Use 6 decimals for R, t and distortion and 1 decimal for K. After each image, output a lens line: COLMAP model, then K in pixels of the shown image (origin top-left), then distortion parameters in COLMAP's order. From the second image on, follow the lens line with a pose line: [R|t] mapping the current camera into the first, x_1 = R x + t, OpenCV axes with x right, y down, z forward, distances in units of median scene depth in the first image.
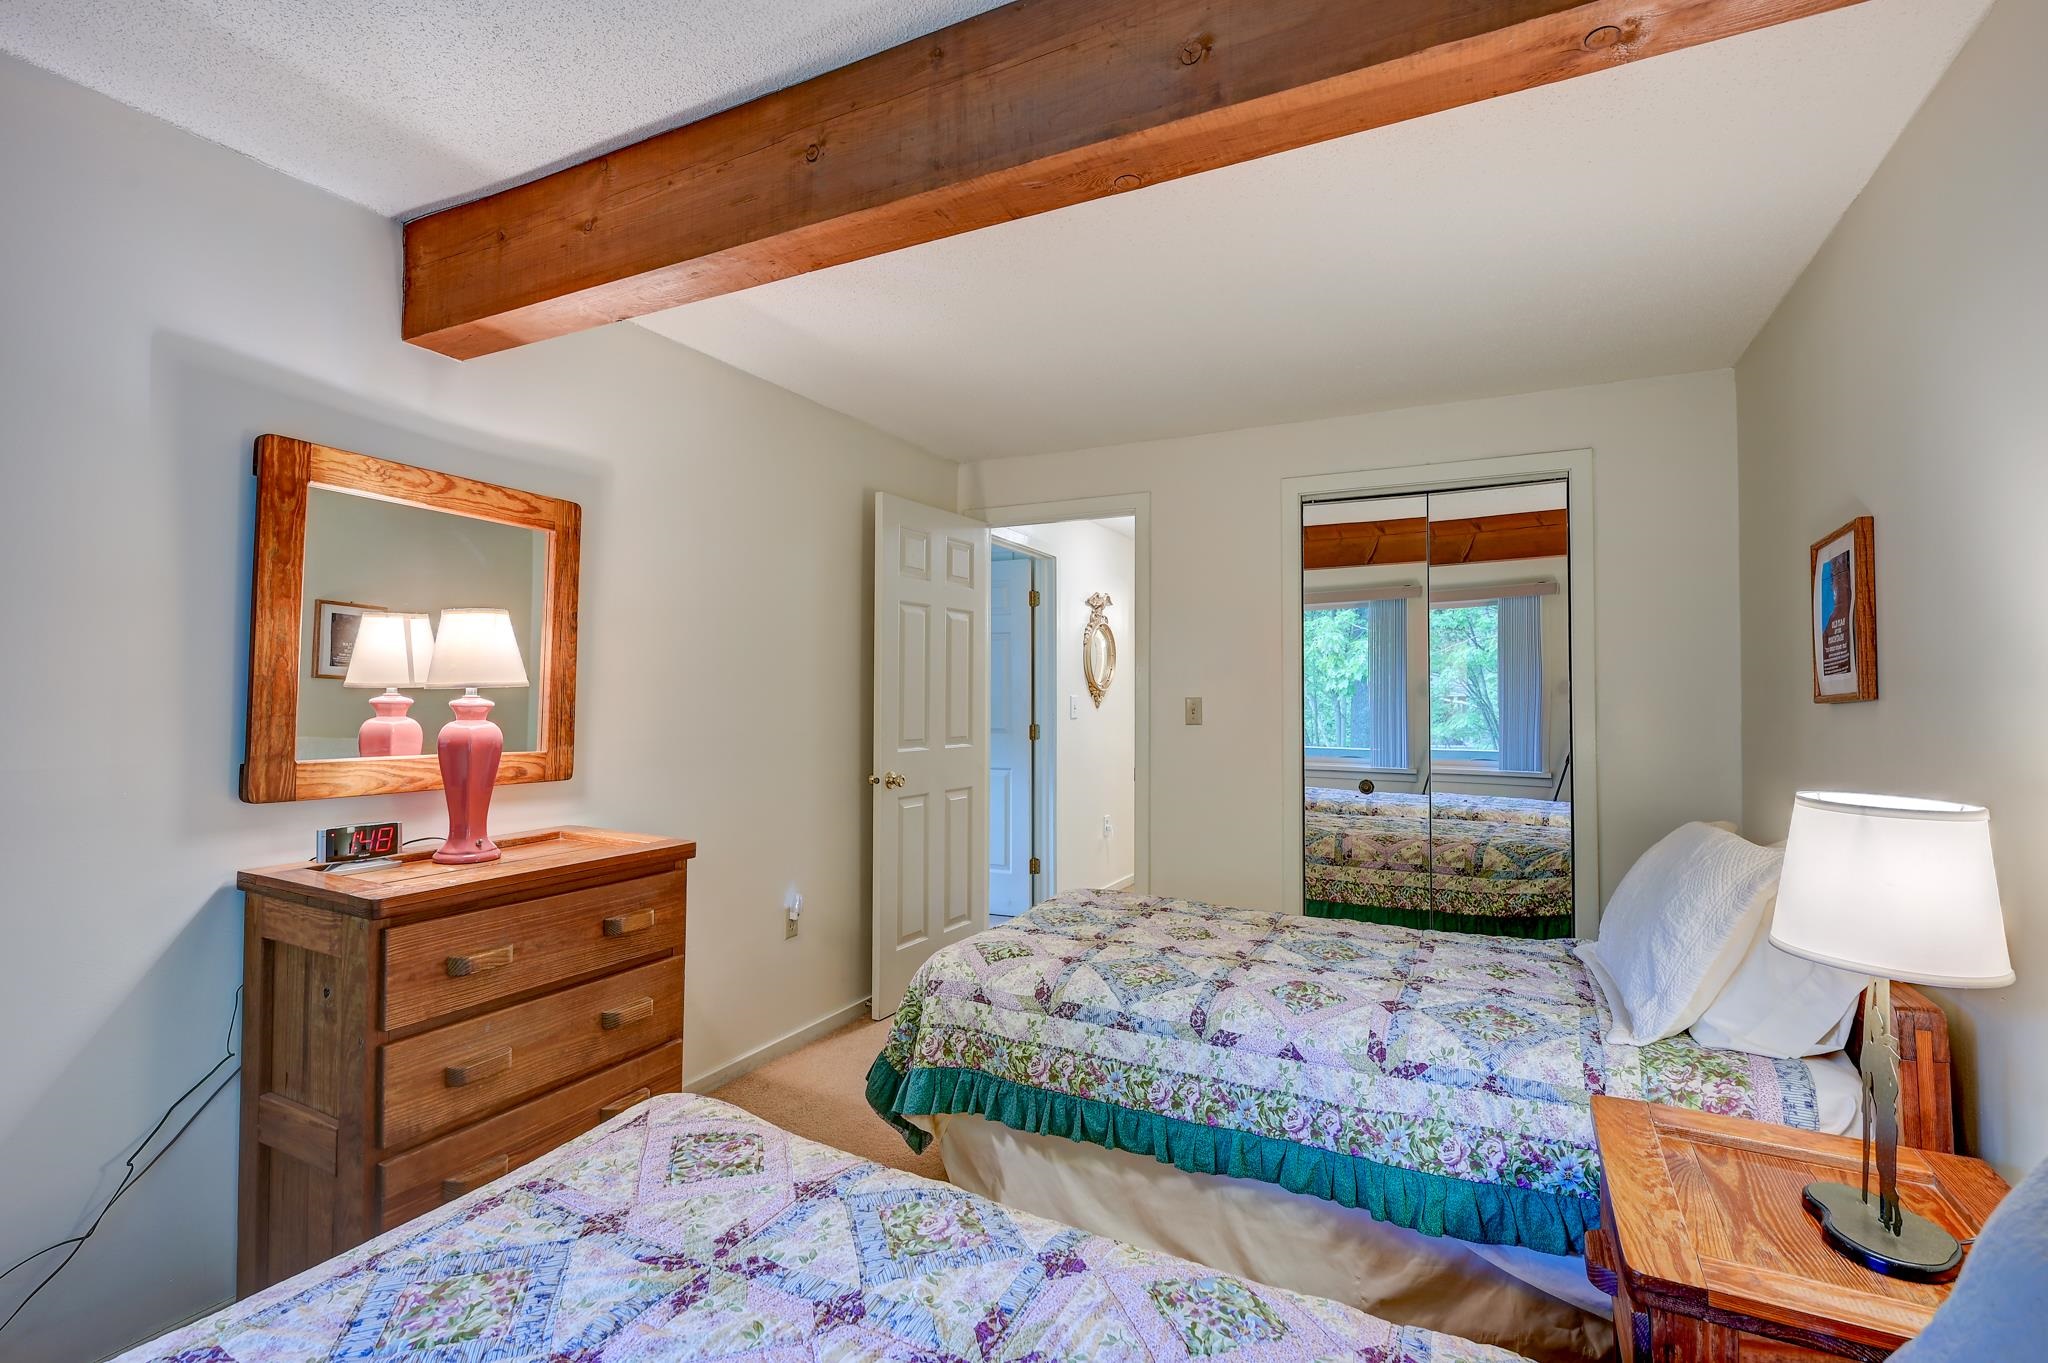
lens RADIAL K [[915.4, 0, 1041.5], [0, 915.4, 682.5], [0, 0, 1]] dist [-0.001792, 0.001866]
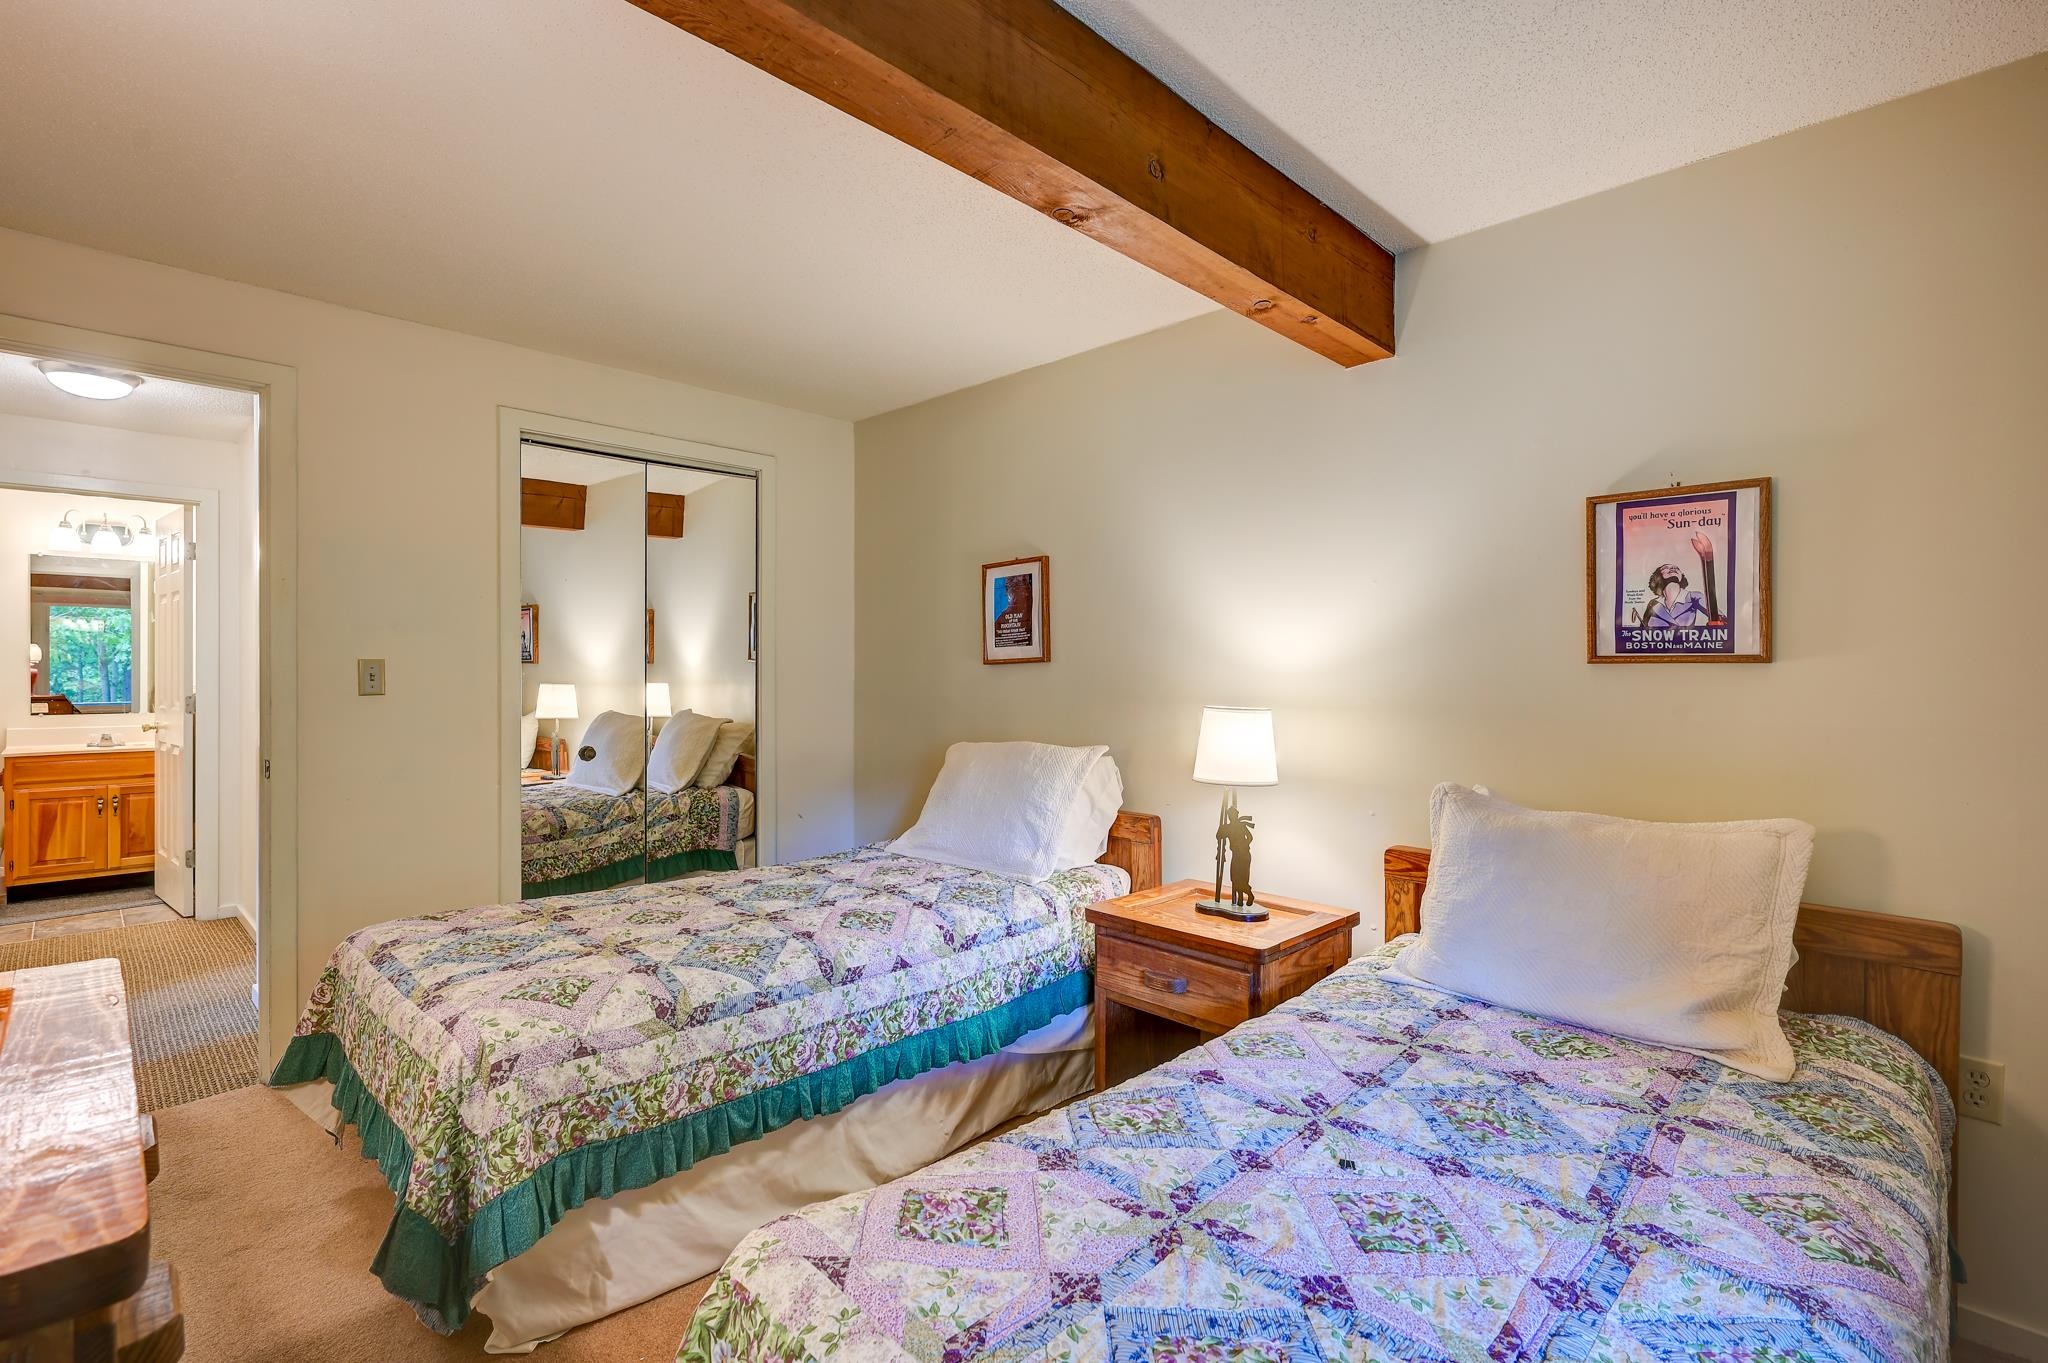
lens RADIAL K [[915.4, 0, 1024.3], [0, 915.4, 670.8], [0, 0, 1]] dist [-0.001792, 0.001866]
pose [[0.326033, -0.005821, 0.945340, -0.715228], [-0.017001, 0.999783, 0.012020, 0.014530], [-0.945205, -0.019991, 0.325864, 0.443898]]
